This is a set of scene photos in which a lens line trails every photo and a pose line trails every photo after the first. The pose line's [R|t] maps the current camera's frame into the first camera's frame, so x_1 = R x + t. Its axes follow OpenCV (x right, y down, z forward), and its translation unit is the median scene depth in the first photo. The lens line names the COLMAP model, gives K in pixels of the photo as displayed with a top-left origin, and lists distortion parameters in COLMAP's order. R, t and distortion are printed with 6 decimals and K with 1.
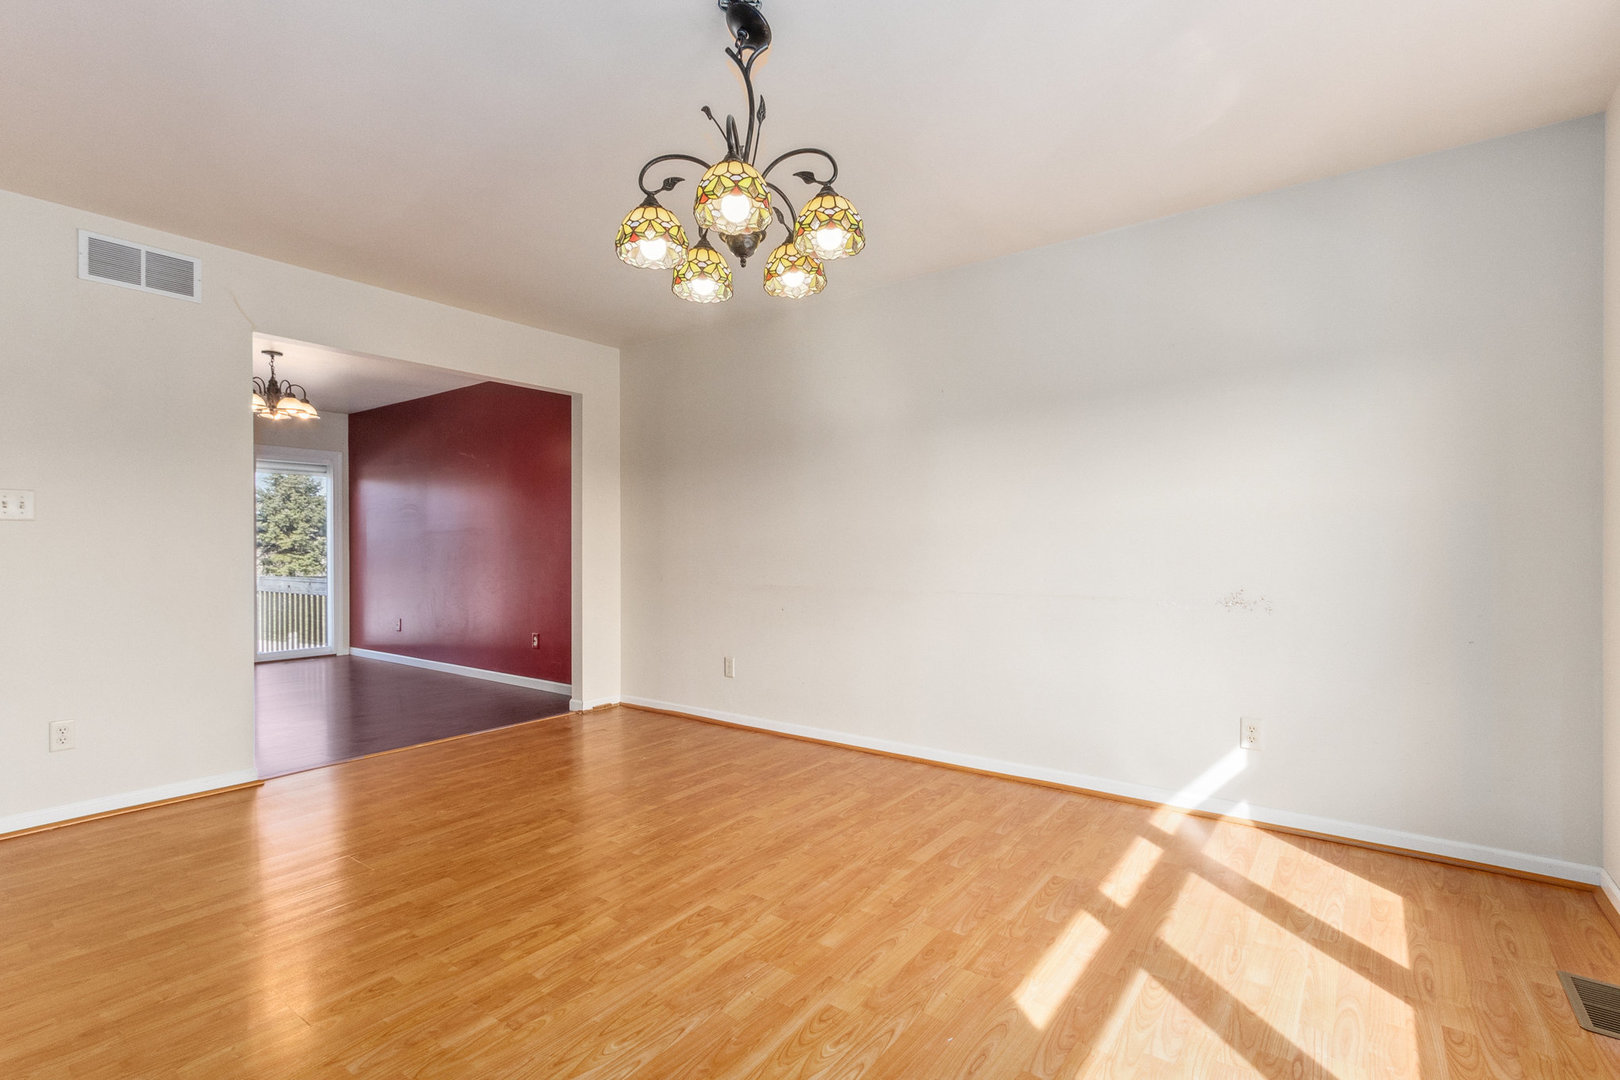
lens RADIAL K [[749.1, 0, 810.0], [0, 749.1, 540.0], [0, 0, 1]] dist [0.002178, 0.000026]
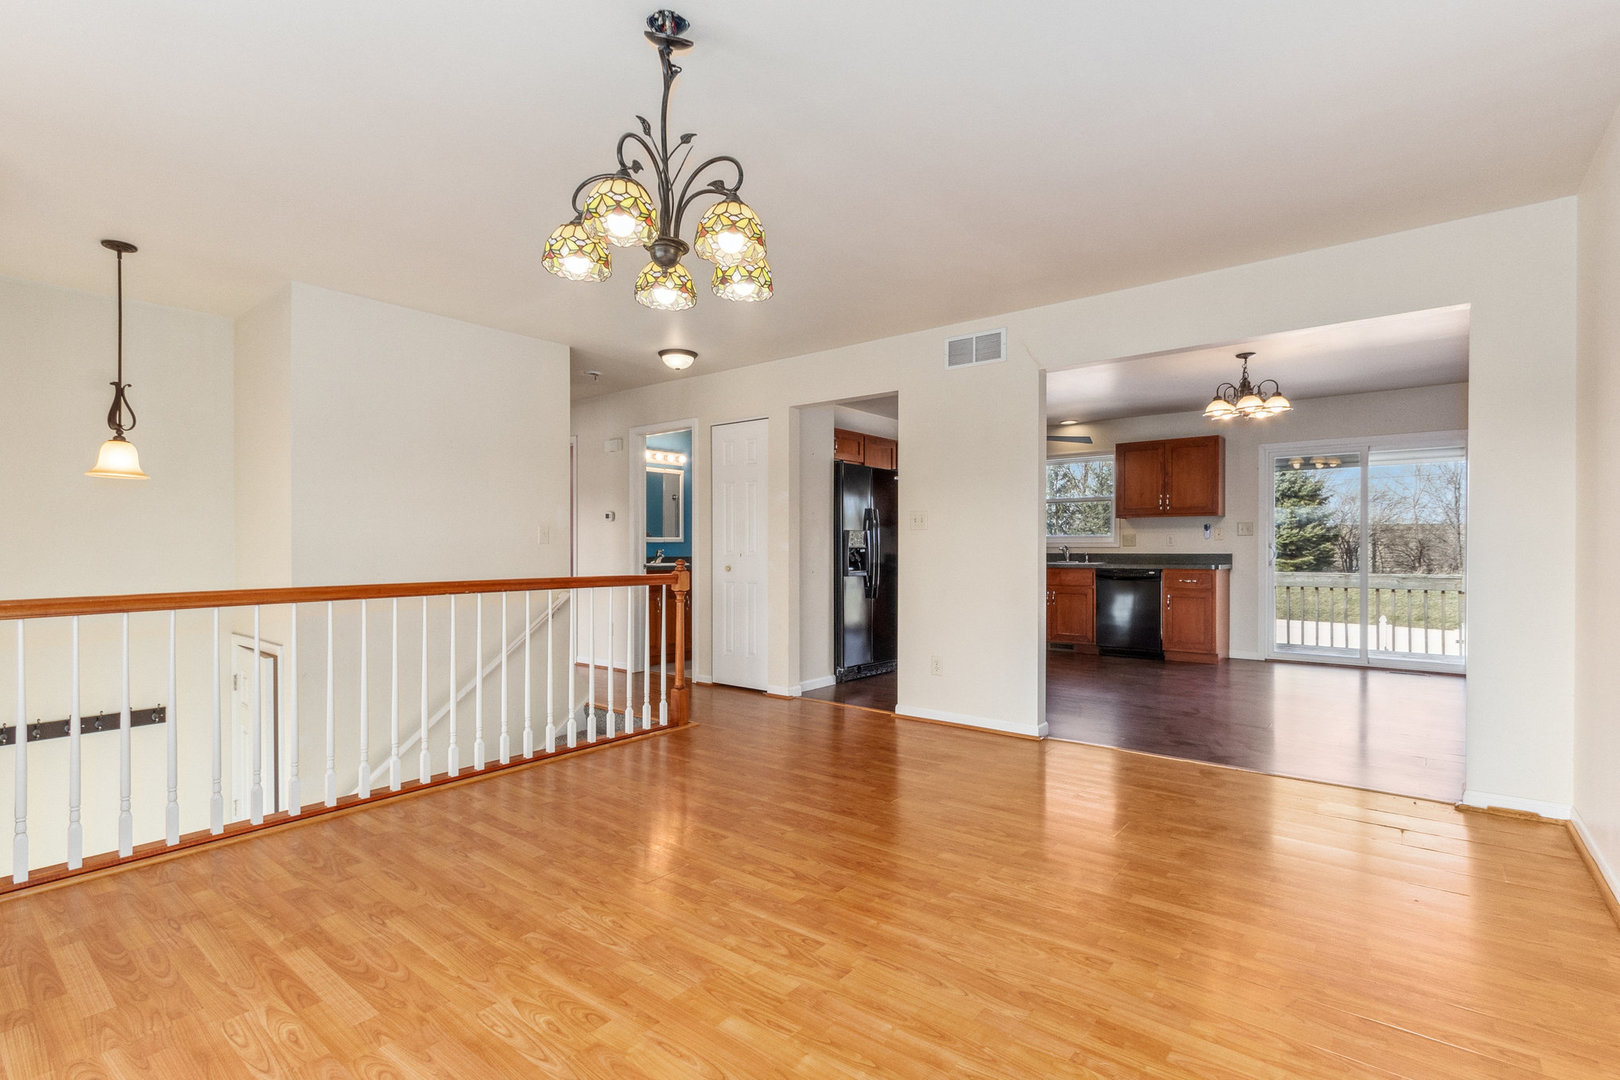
lens RADIAL K [[751.9, 0, 800.6], [0, 751.9, 556.5], [0, 0, 1]] dist [-0.001537, -0.000094]
pose [[-0.043278, 0.012883, -0.998980, 0.796975], [0.013469, 0.999834, 0.012311, 0.007594], [0.998972, -0.012922, -0.043445, 1.053229]]
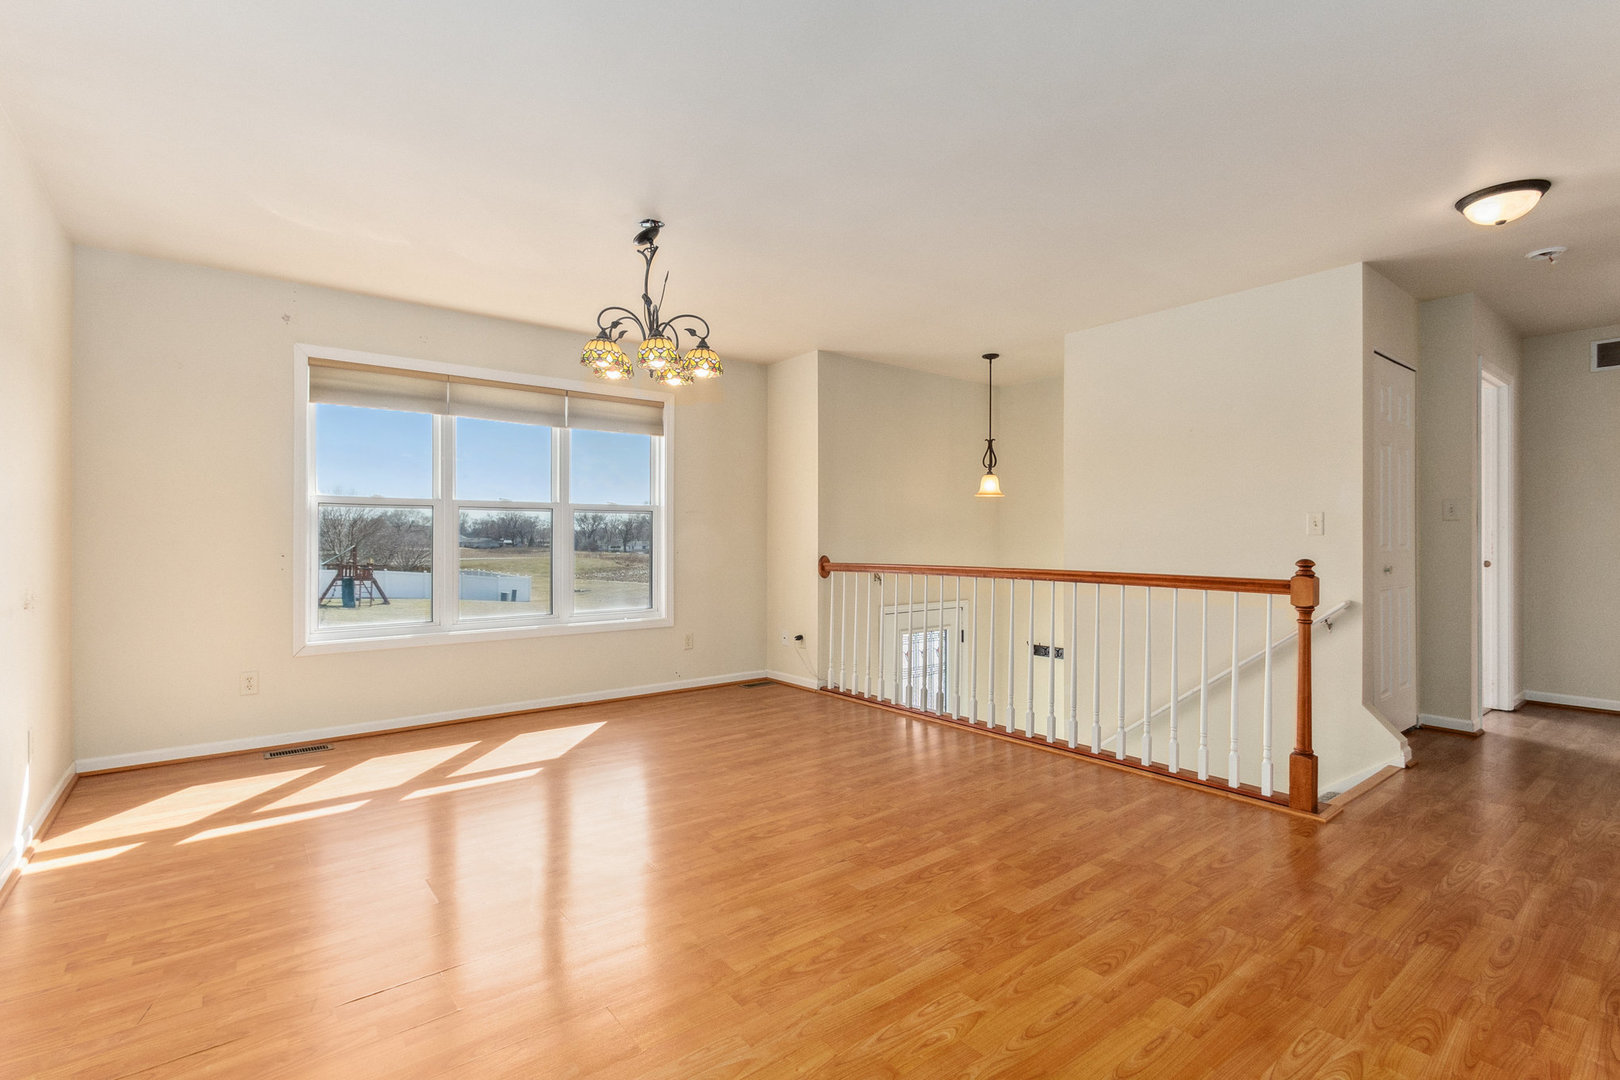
lens RADIAL K [[749.1, 0, 810.0], [0, 749.1, 540.0], [0, 0, 1]] dist [0.002178, 0.000026]
pose [[-0.963995, -0.001581, 0.265914, -0.761093], [-0.004174, 0.999949, -0.009188, 0.018030], [-0.265886, -0.009967, -0.963953, 2.187608]]
